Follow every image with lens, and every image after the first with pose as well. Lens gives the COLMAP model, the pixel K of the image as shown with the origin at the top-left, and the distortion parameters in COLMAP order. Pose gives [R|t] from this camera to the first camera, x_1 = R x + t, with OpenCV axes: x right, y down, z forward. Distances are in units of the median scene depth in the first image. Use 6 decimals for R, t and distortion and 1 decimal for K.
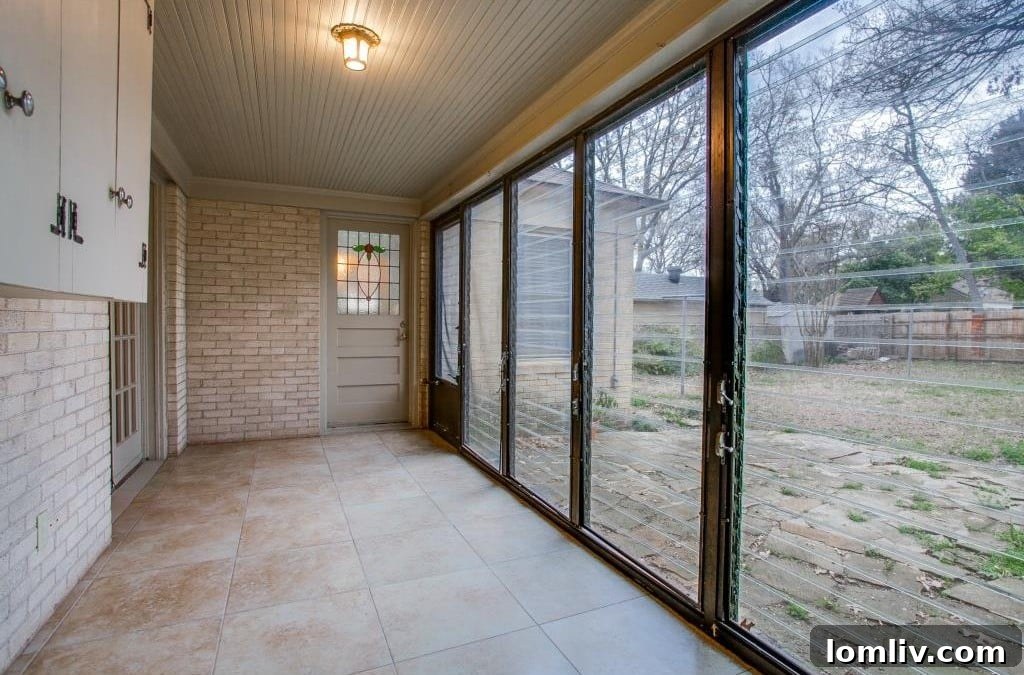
lens RADIAL K [[522.6, 0, 512.0], [0, 522.6, 337.5], [0, 0, 1]] dist [-0.075065, 0.033702]
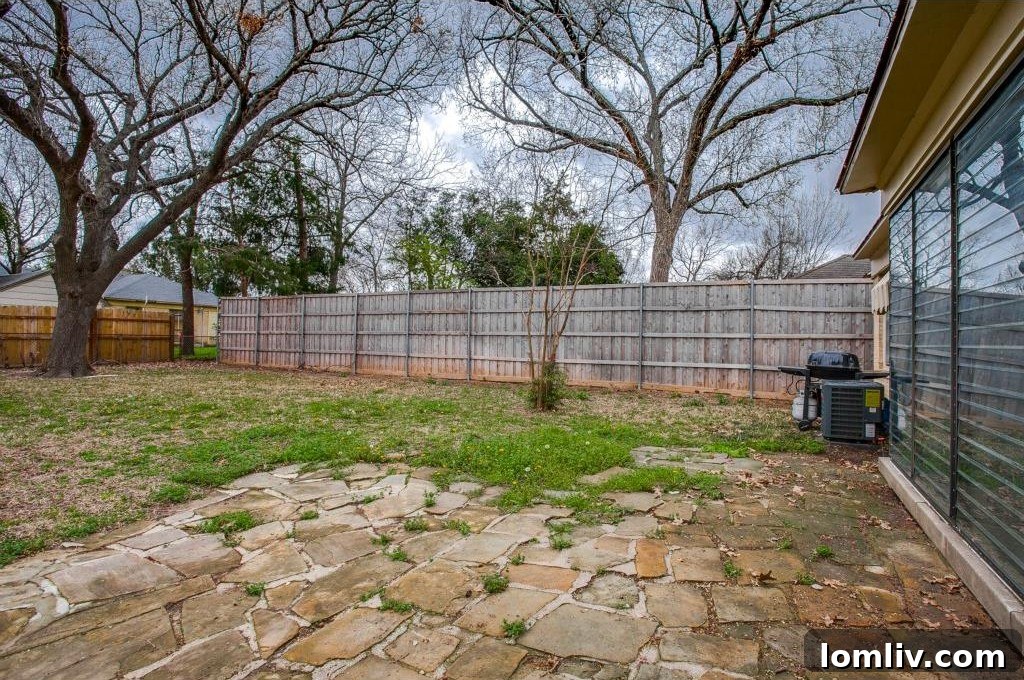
lens RADIAL K [[510.0, 0, 527.8], [0, 510.0, 338.3], [0, 0, 1]] dist [-0.079608, 0.042554]
pose [[-0.634785, 0.000688, 0.772688, 0.070301], [0.006163, 0.999972, 0.004173, 0.010638], [-0.772664, 0.007411, -0.634772, 1.546695]]
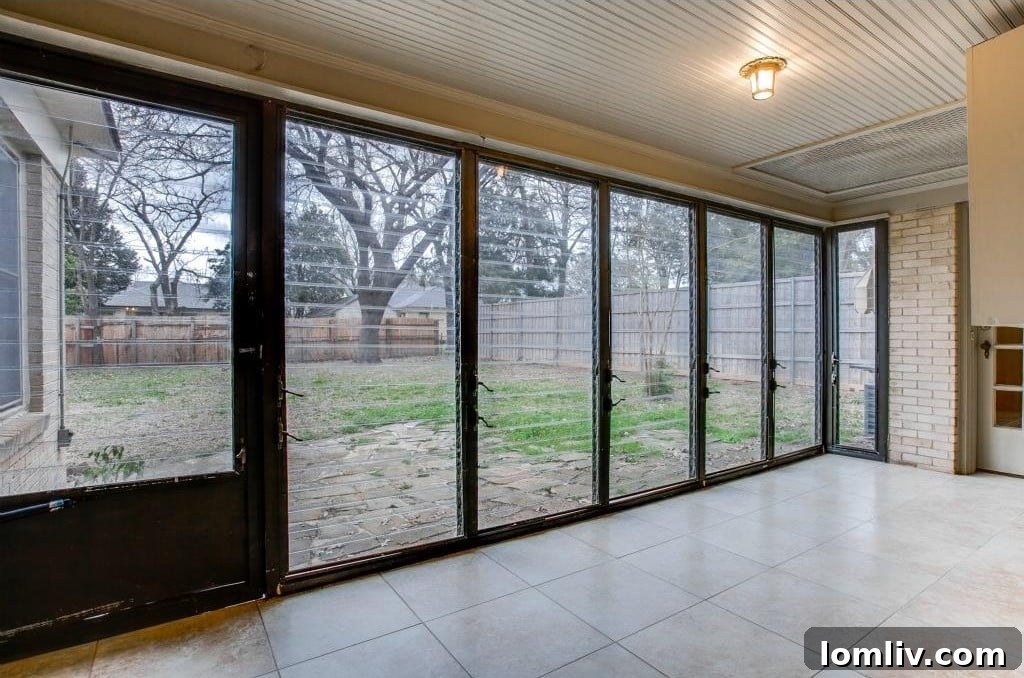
lens RADIAL K [[517.1, 0, 537.7], [0, 517.1, 337.8], [0, 0, 1]] dist [-0.071818, 0.033587]
pose [[-0.183232, -0.008105, 0.983036, -0.816667], [0.027477, 0.999533, 0.013363, -0.036974], [-0.982686, 0.029460, -0.182923, 1.089402]]
